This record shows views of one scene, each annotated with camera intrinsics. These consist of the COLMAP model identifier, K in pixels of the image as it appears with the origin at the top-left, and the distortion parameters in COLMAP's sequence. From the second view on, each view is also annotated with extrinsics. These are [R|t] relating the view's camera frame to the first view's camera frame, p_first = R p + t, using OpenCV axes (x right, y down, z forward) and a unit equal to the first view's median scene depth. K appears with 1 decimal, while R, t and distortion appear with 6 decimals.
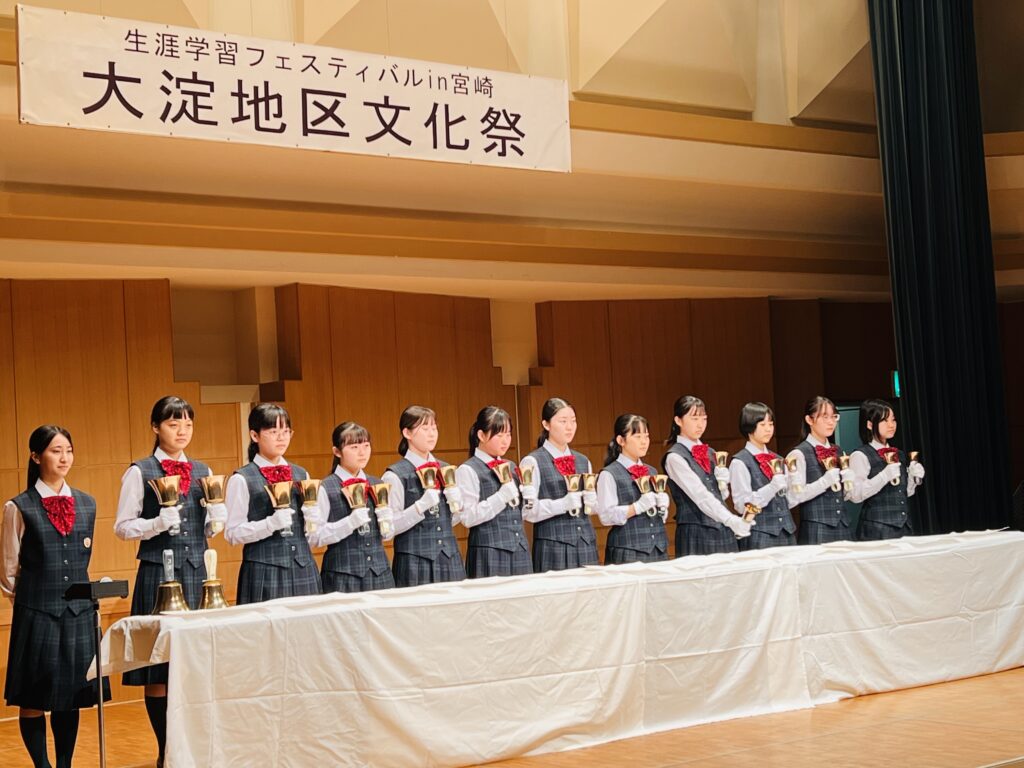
lens RADIAL K [[1696.9, 0, 511.0], [0, 1696.9, 405.5], [0, 0, 1]] dist [0.287142, -0.898890]
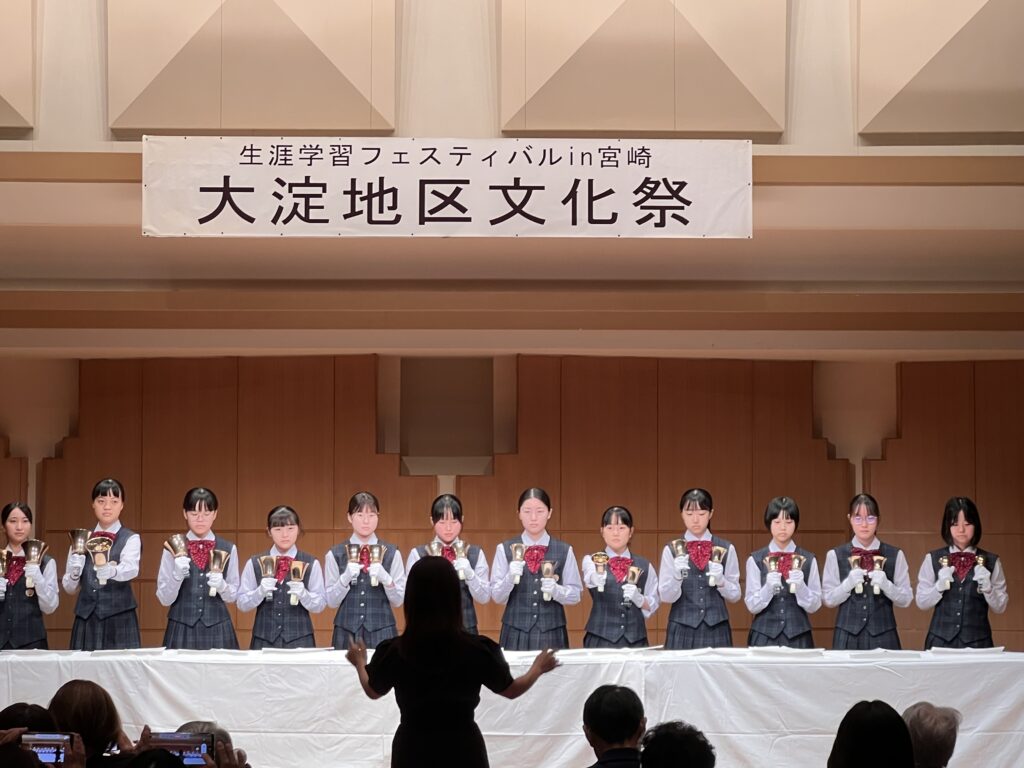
lens RADIAL K [[2892.9, 0, 512.0], [0, 2892.9, 384.0], [0, 0, 1]] dist [-0.101563, 6.794081]
pose [[0.800774, 0.017223, -0.598719, 1.172651], [-0.021111, 0.999777, 0.000524, -0.074713], [0.598594, 0.012220, 0.800959, -0.449863]]
